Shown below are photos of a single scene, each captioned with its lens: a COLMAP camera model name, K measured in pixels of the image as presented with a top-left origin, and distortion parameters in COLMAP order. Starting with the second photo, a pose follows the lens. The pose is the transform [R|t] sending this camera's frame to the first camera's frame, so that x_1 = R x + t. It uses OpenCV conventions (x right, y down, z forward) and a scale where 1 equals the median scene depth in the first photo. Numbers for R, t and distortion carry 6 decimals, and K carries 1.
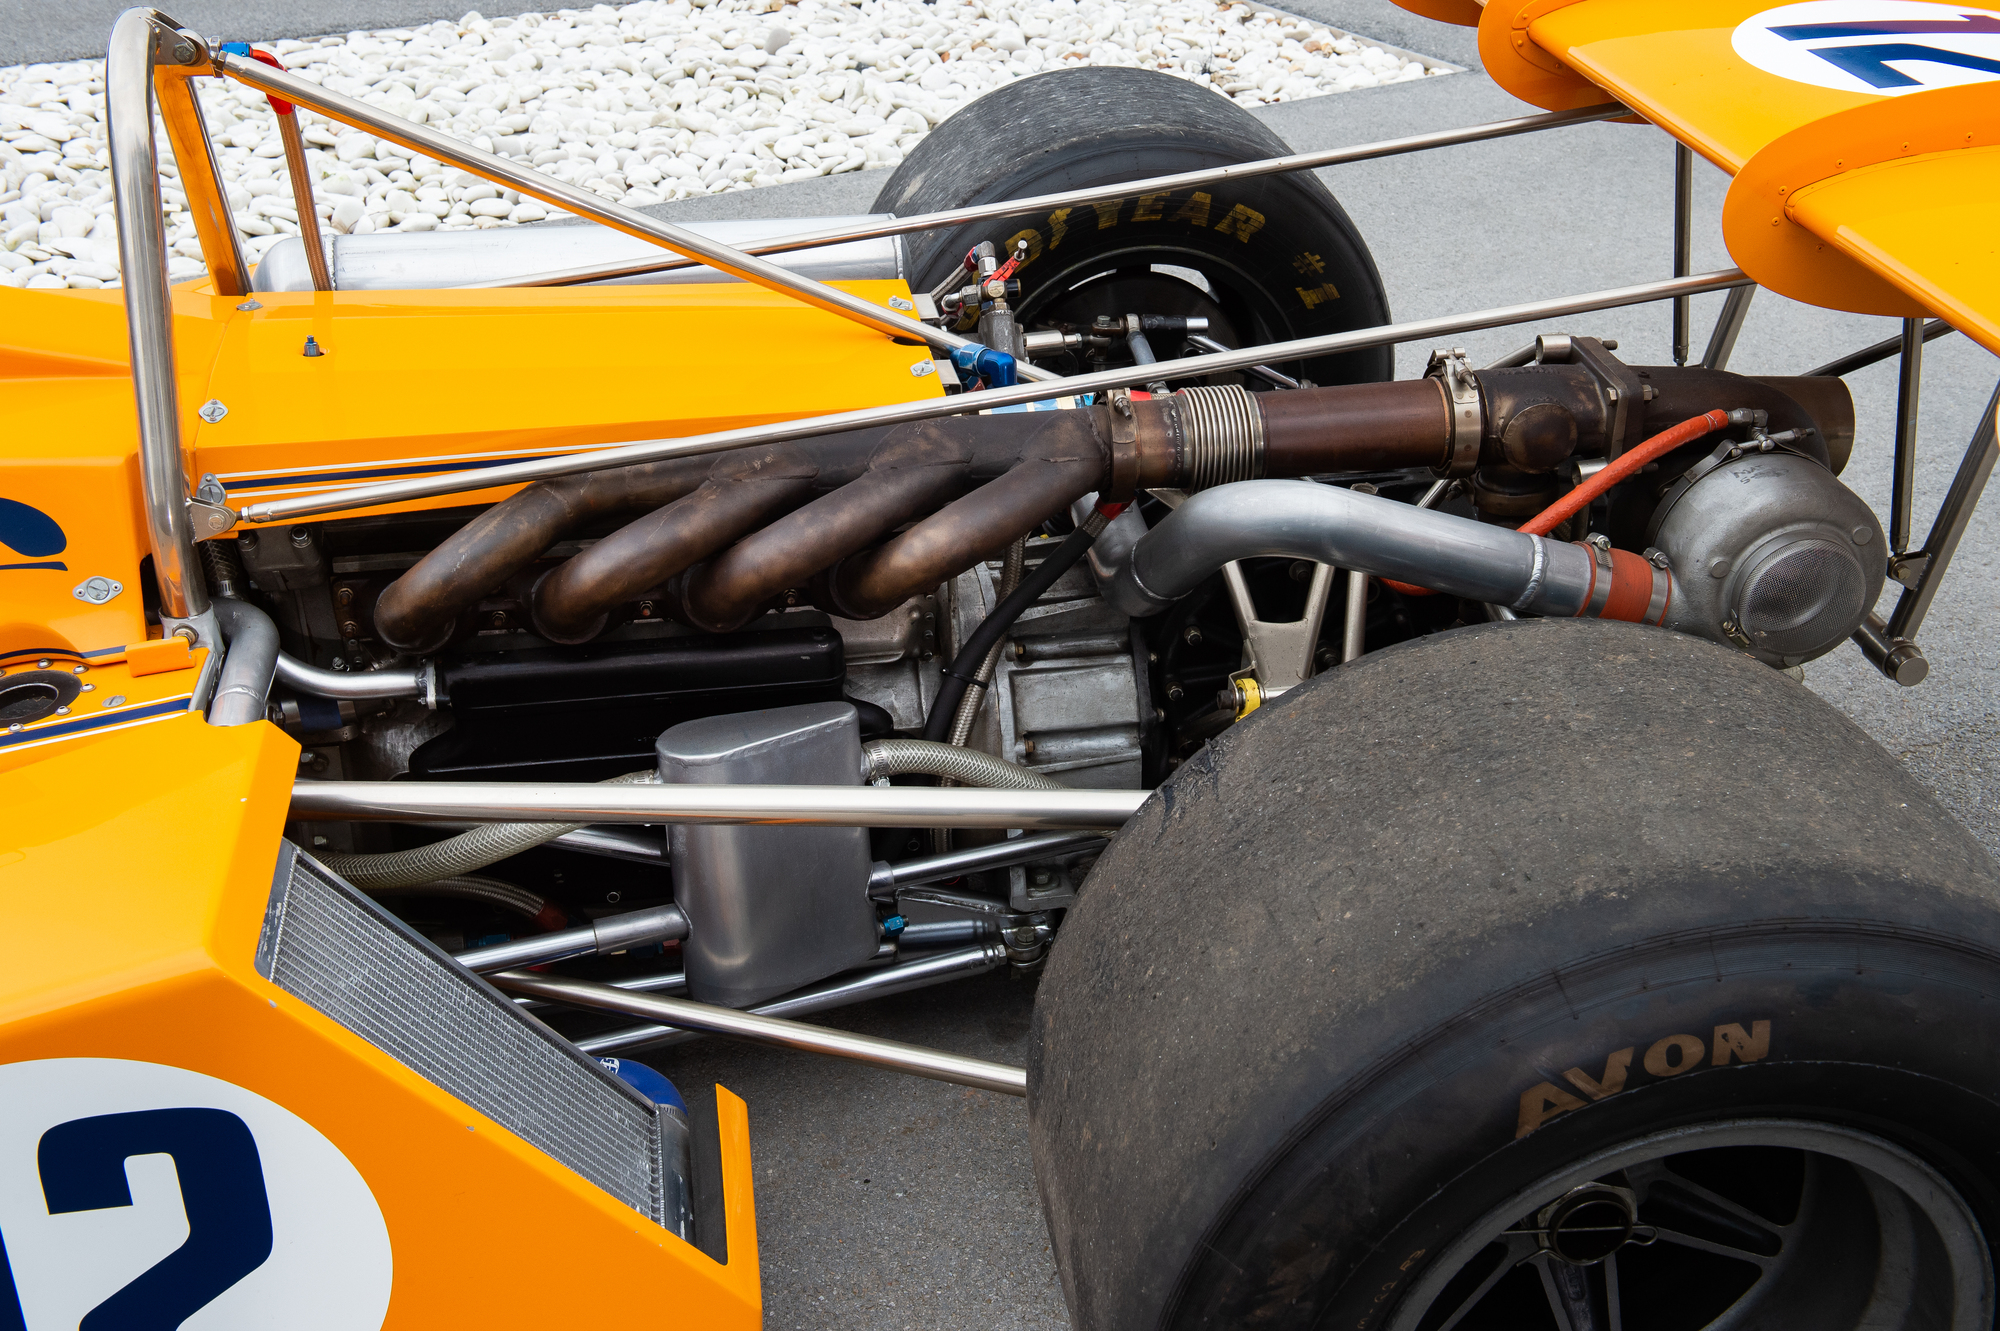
lens RADIAL K [[2328.9, 0, 1000.0], [0, 2328.9, 665.5], [0, 0, 1]] dist [0.078163, 0.000709]
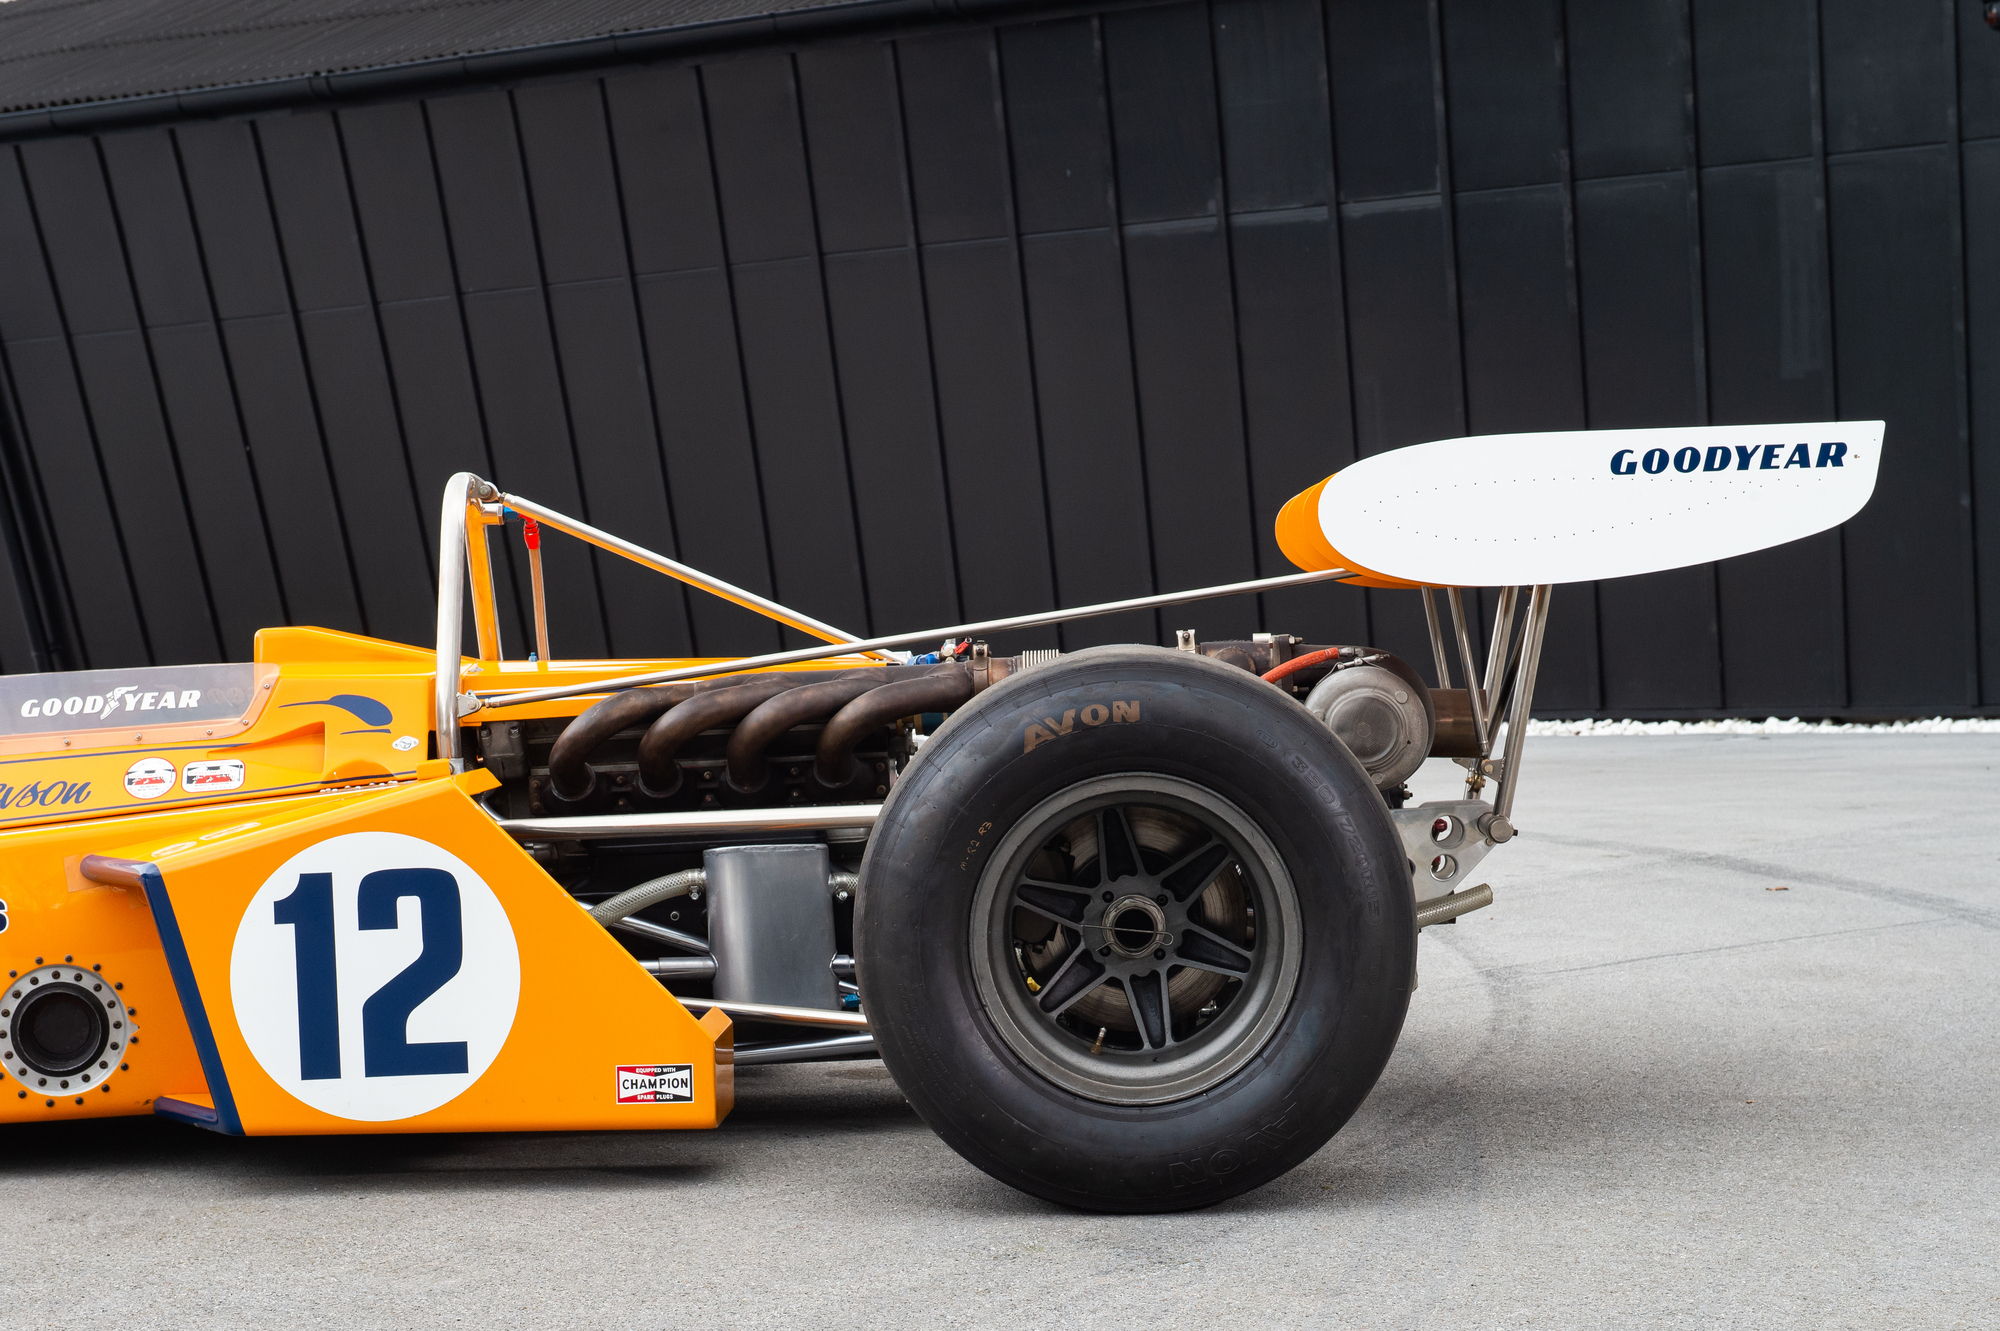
lens RADIAL K [[3986.2, 0, 1000.0], [0, 3986.2, 665.5], [0, 0, 1]] dist [0.136733, -0.327093]
pose [[0.983616, -0.032856, -0.177256, 0.717438], [-0.054584, 0.882817, -0.466534, 1.555625], [0.171814, 0.468566, 0.866560, -1.885615]]
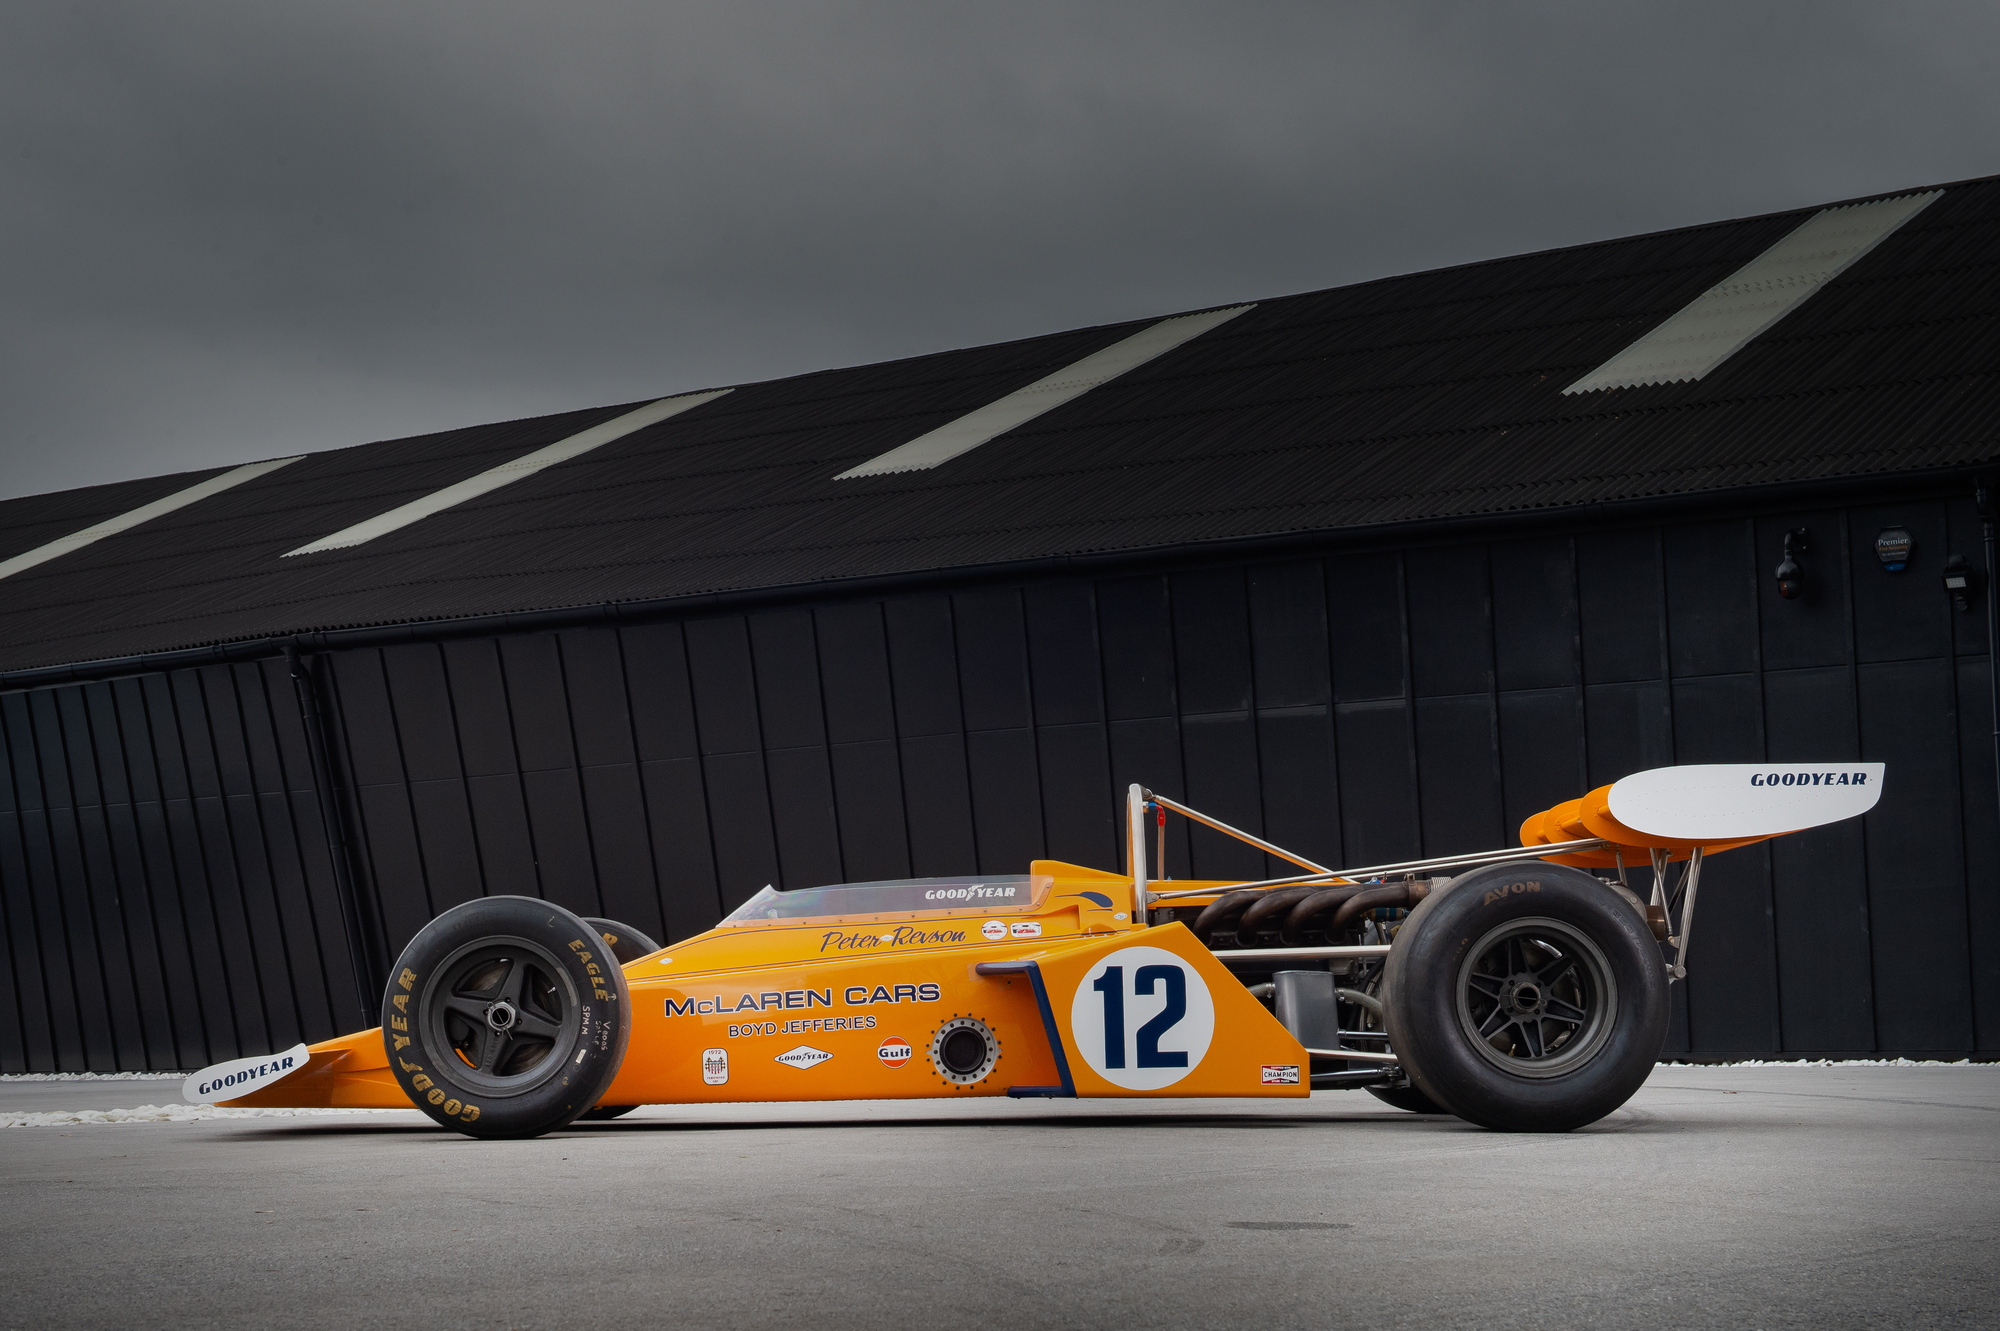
lens RADIAL K [[3233.7, 0, 965.1], [0, 3233.7, 685.7], [0, 0, 1]] dist [0.130304, 0.074610]
pose [[0.988542, -0.032091, -0.147494, 0.139030], [-0.059750, 0.814132, -0.577598, 2.979075], [0.138615, 0.579793, 0.802886, -3.729085]]
